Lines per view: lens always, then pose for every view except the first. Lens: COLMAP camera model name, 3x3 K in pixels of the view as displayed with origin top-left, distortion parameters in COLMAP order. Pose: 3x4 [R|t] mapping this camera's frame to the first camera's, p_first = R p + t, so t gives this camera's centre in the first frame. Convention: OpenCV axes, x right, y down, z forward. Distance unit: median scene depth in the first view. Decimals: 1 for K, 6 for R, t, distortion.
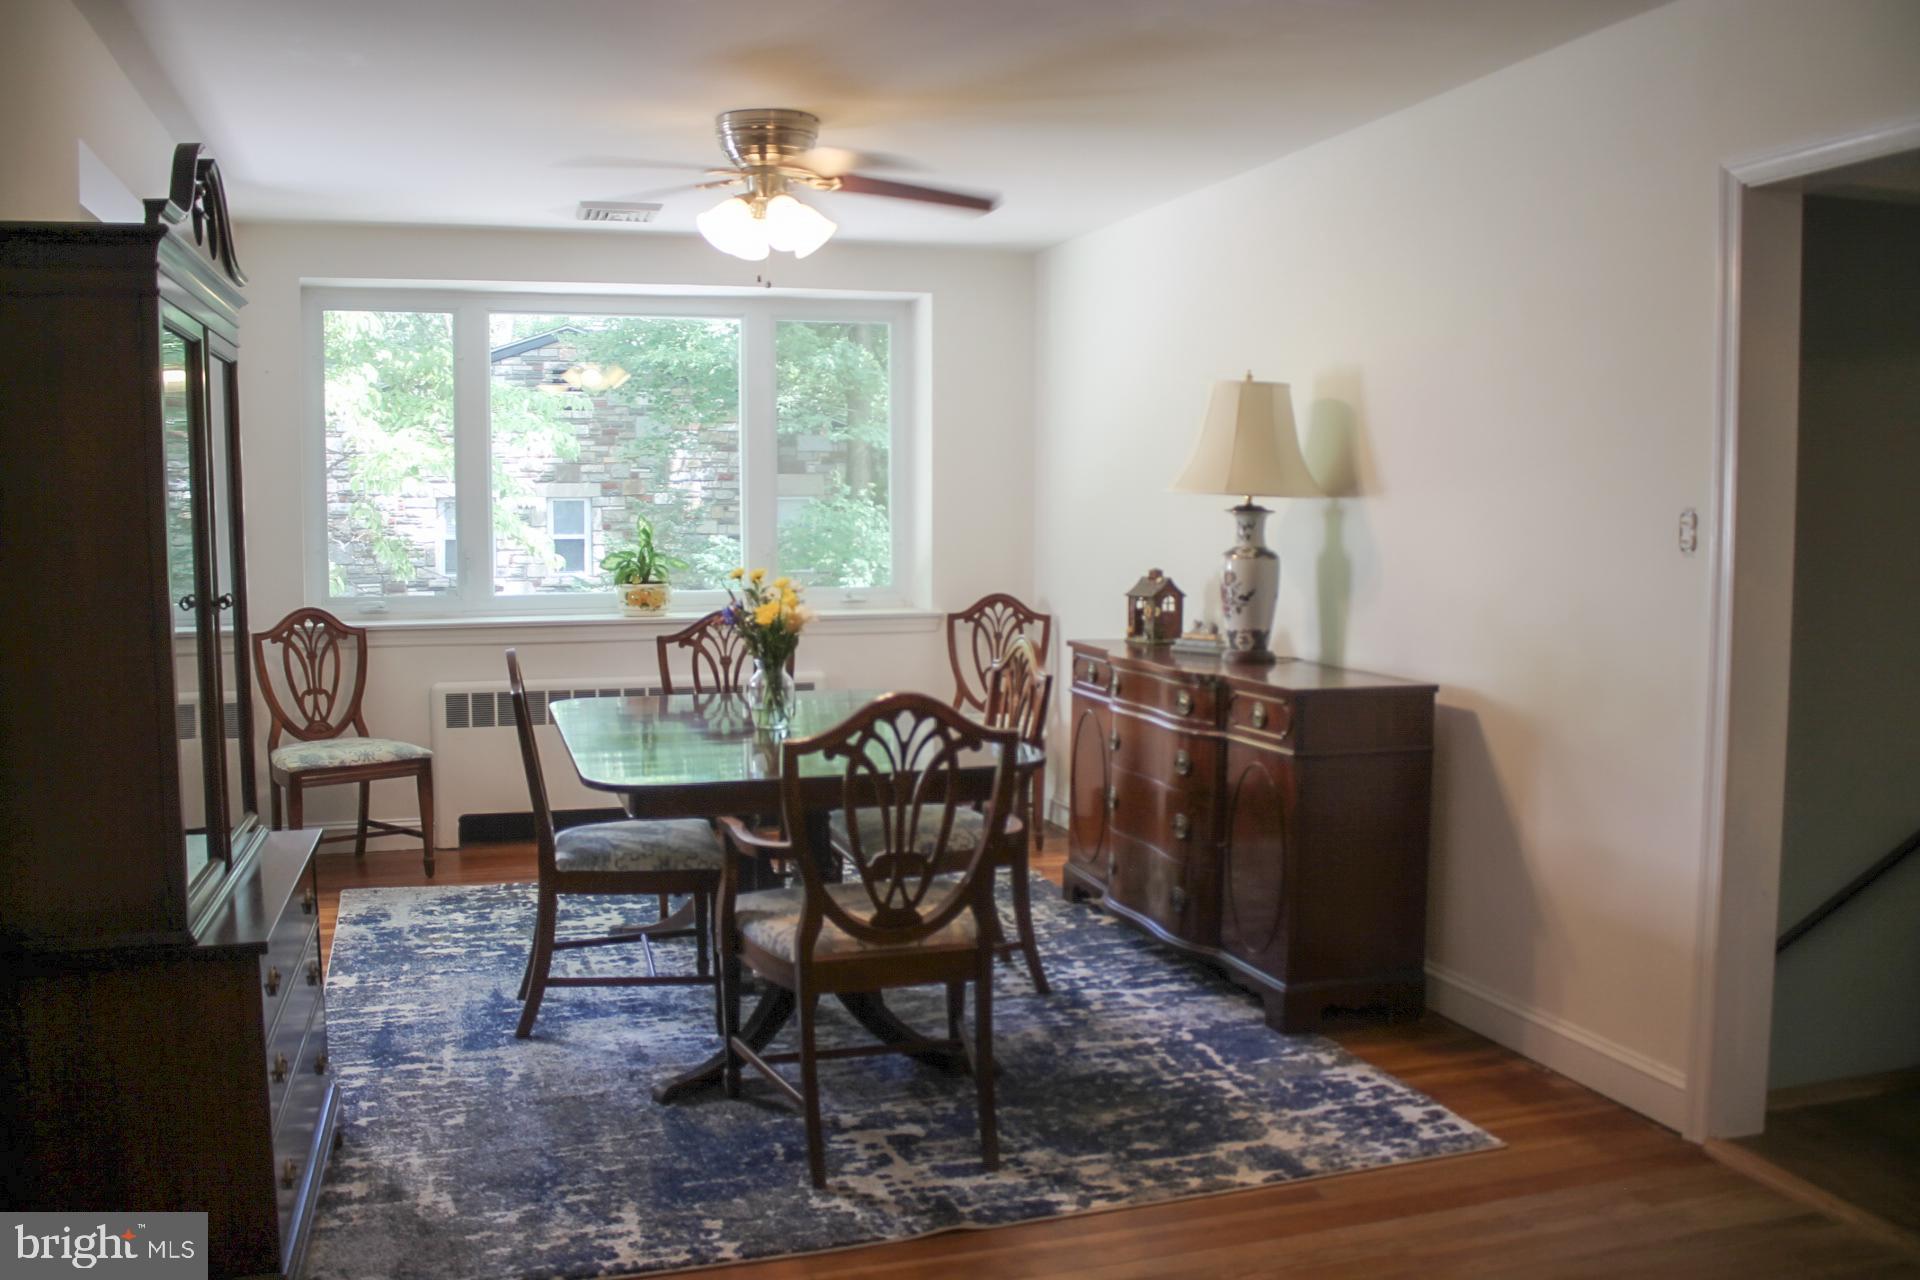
lens RADIAL K [[1594.9, 0, 960.0], [0, 1594.9, 640.0], [0, 0, 1]] dist [-0.163487, 0.133432]
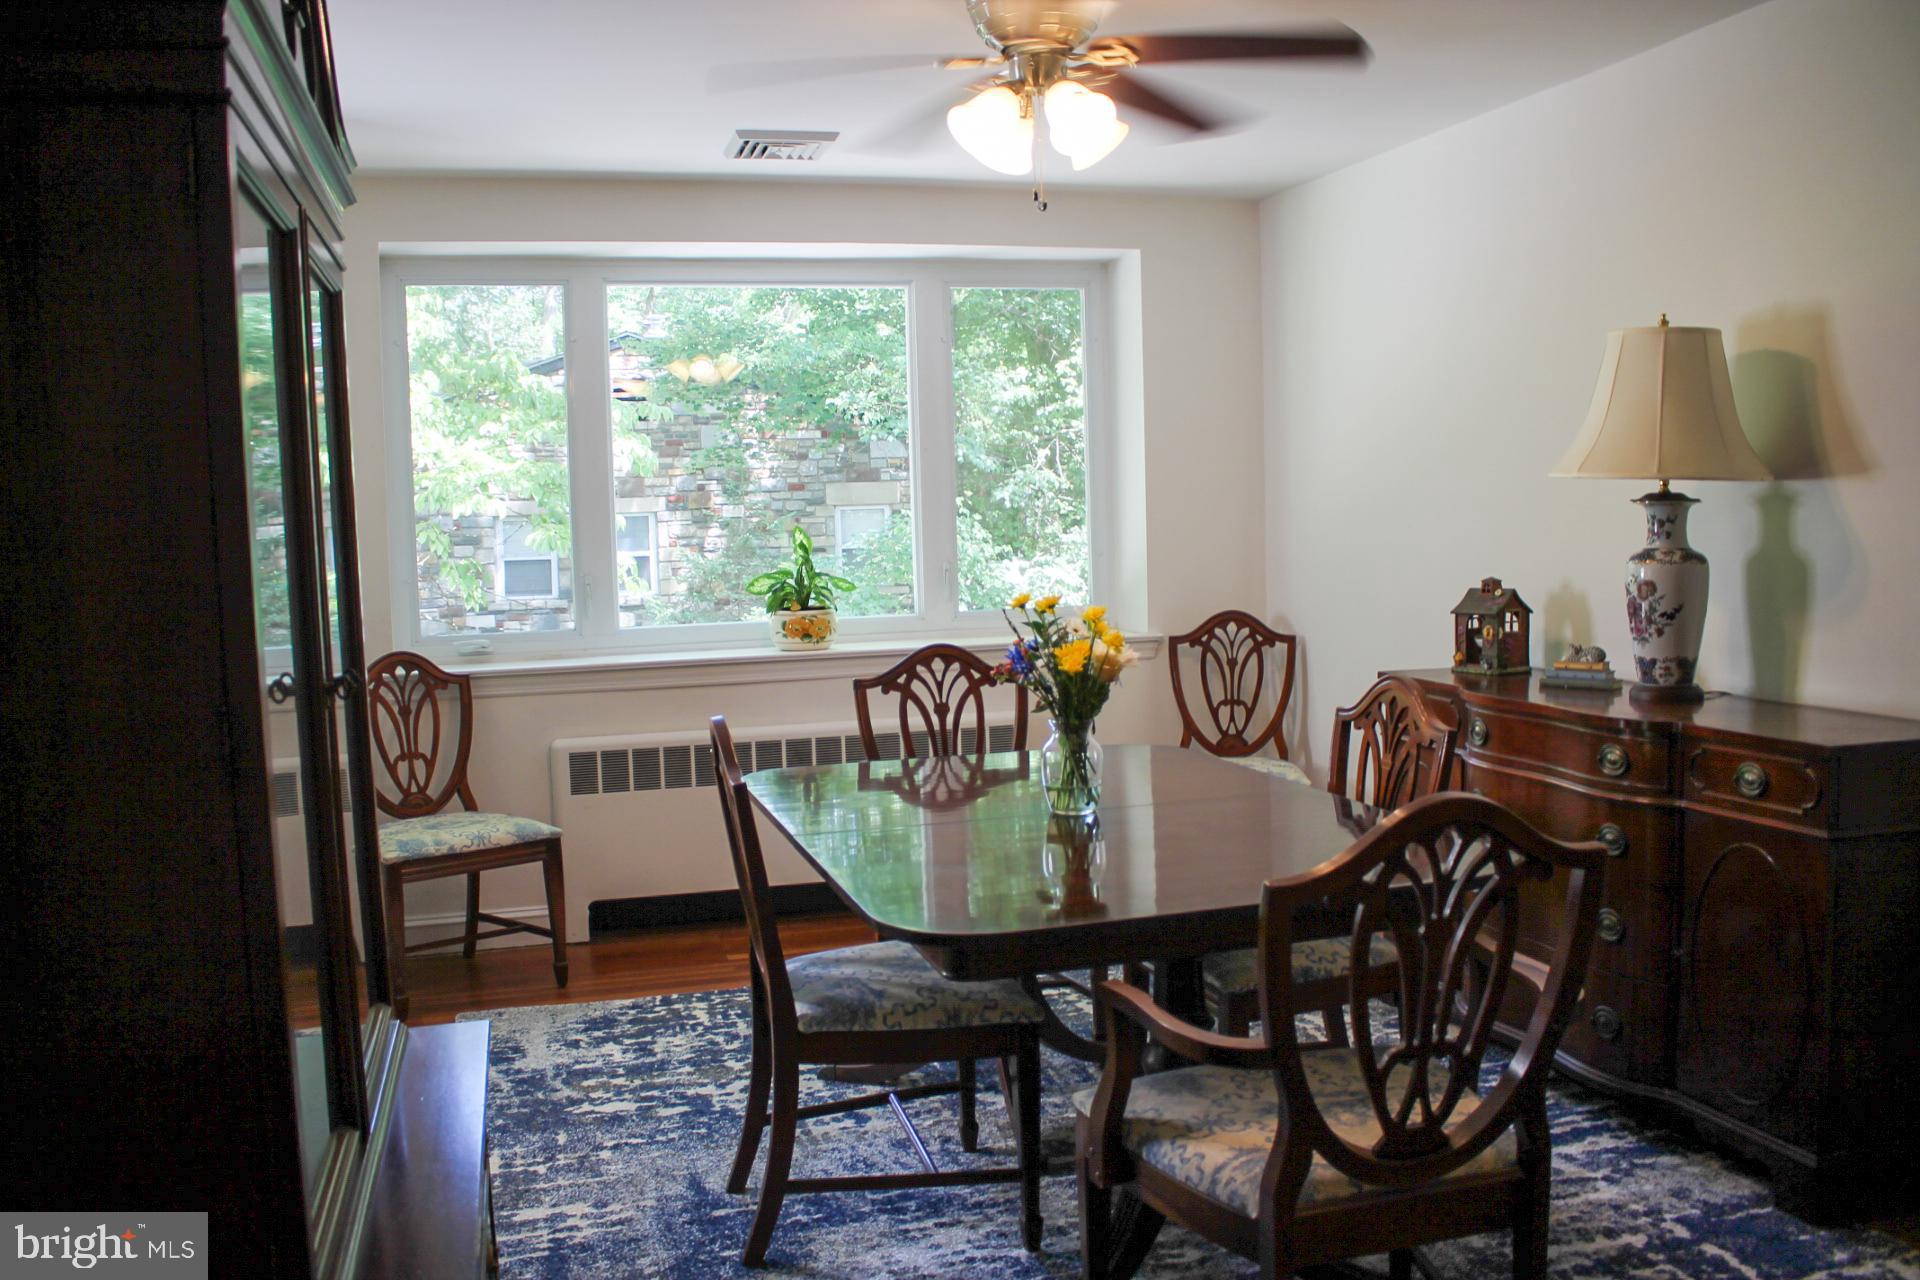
lens RADIAL K [[1594.9, 0, 960.0], [0, 1594.9, 640.0], [0, 0, 1]] dist [-0.163487, 0.133432]
pose [[0.999359, -0.025256, -0.025354, -0.130227], [0.025139, 0.999672, -0.004923, -0.018526], [0.025470, 0.004283, 0.999666, 0.239087]]
